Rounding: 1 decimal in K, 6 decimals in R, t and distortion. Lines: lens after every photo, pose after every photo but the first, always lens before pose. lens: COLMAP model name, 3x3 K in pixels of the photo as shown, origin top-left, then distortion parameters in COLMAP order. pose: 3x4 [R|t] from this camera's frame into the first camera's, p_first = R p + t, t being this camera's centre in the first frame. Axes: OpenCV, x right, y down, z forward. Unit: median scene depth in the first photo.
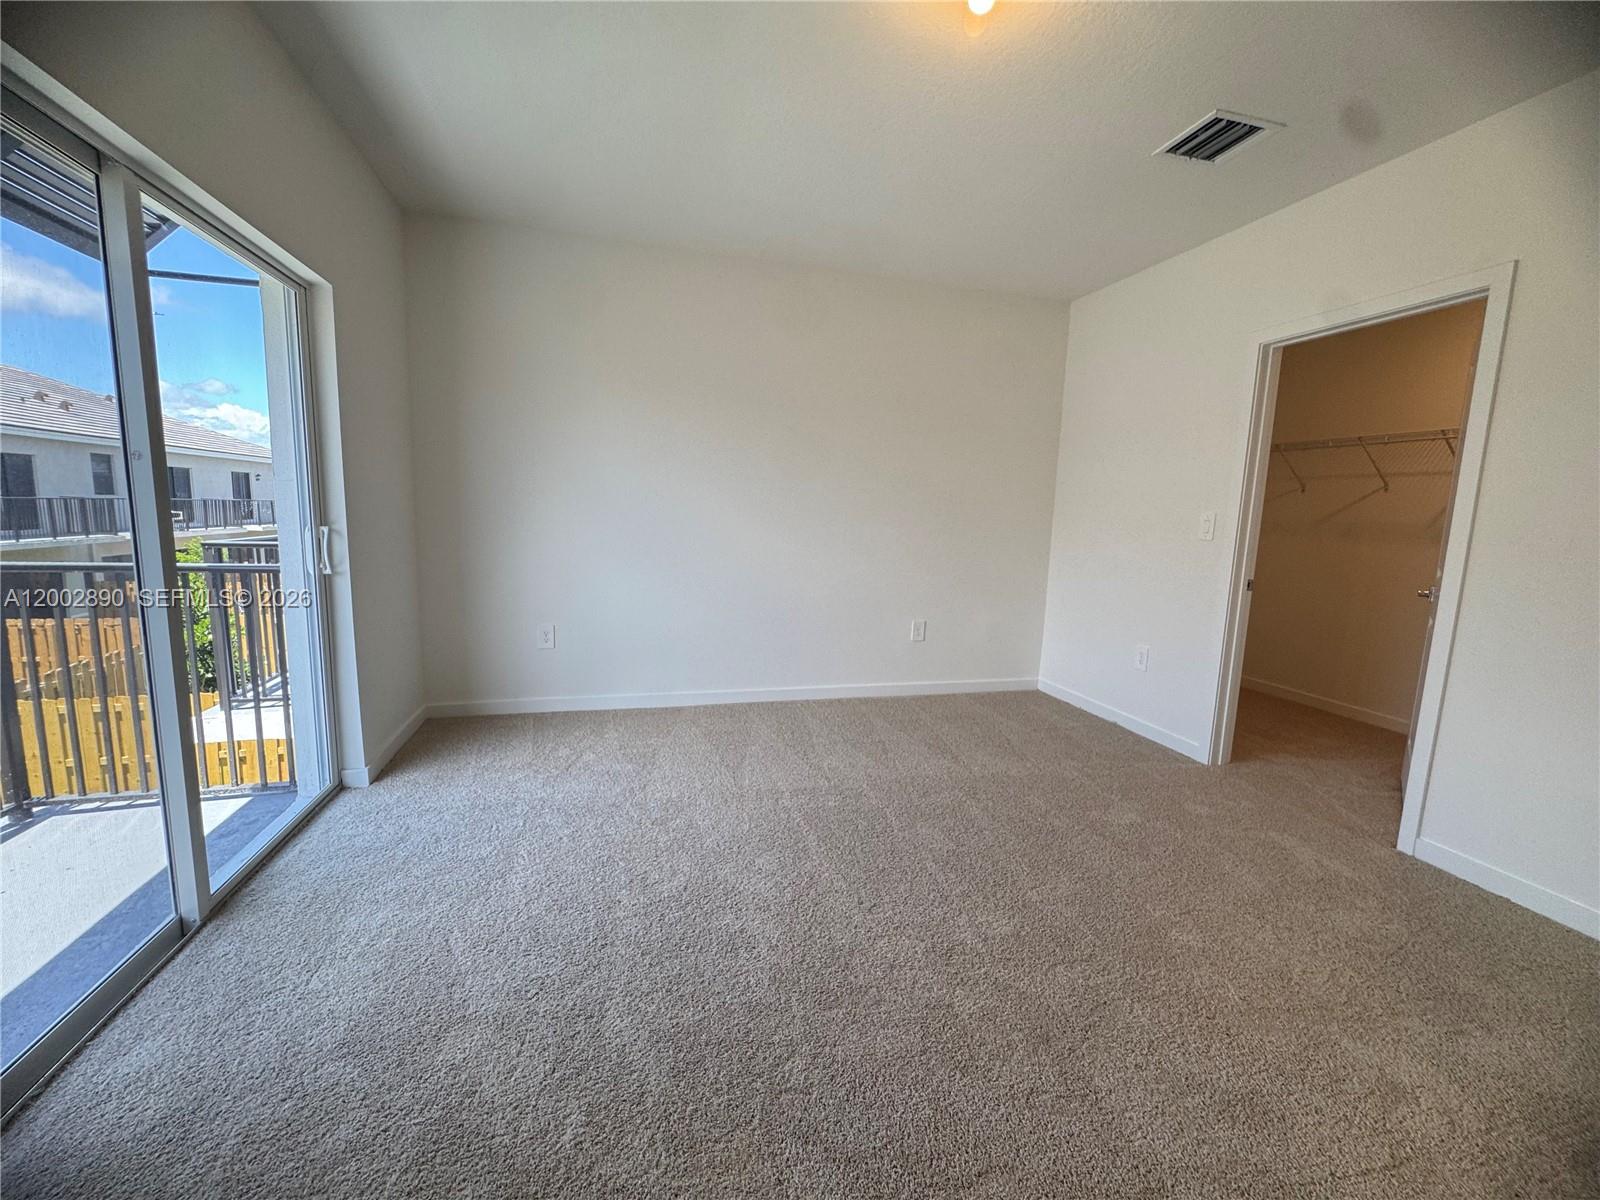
lens RADIAL K [[640.9, 0, 799.5], [0, 640.9, 599.8], [0, 0, 1]] dist [-0.004170, 0.000305]
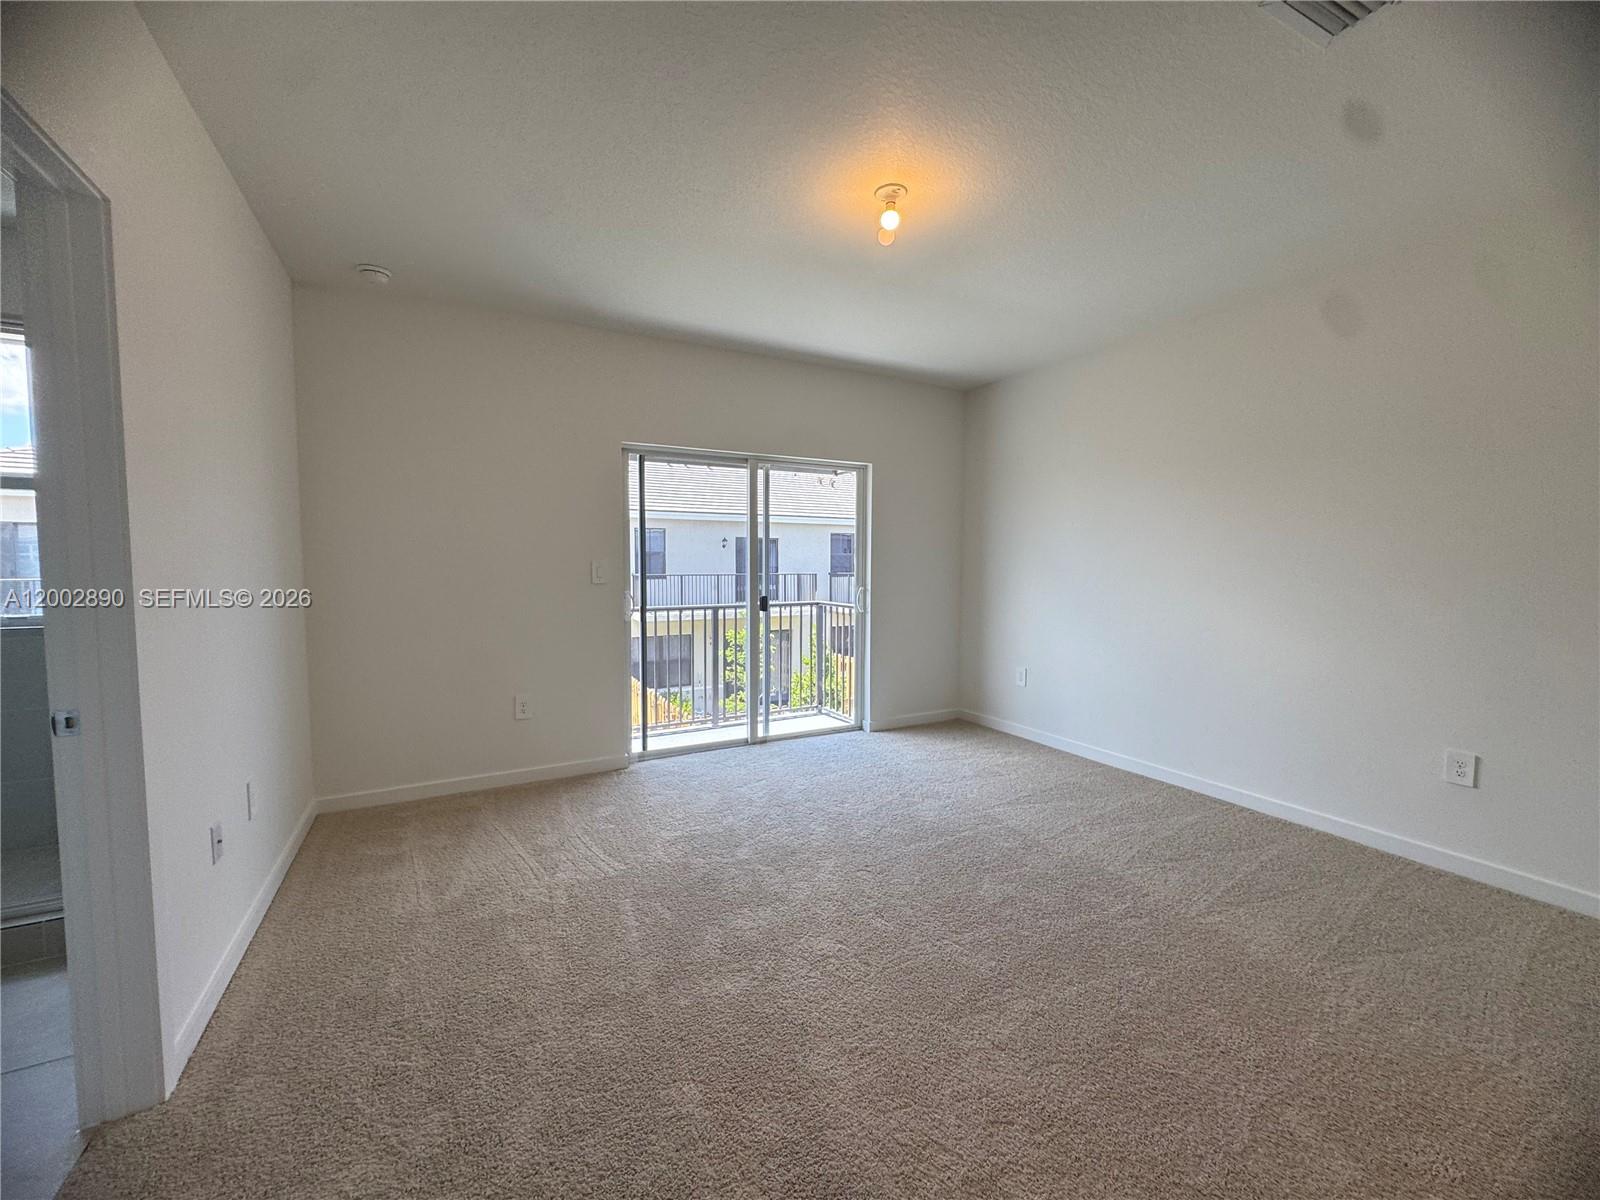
lens RADIAL K [[640.9, 0, 799.5], [0, 640.9, 599.8], [0, 0, 1]] dist [-0.004170, 0.000305]
pose [[0.228144, 0.027124, -0.973249, 0.953987], [-0.130115, 0.991495, -0.002869, -0.041476], [0.964894, 0.127289, 0.229733, 0.338916]]
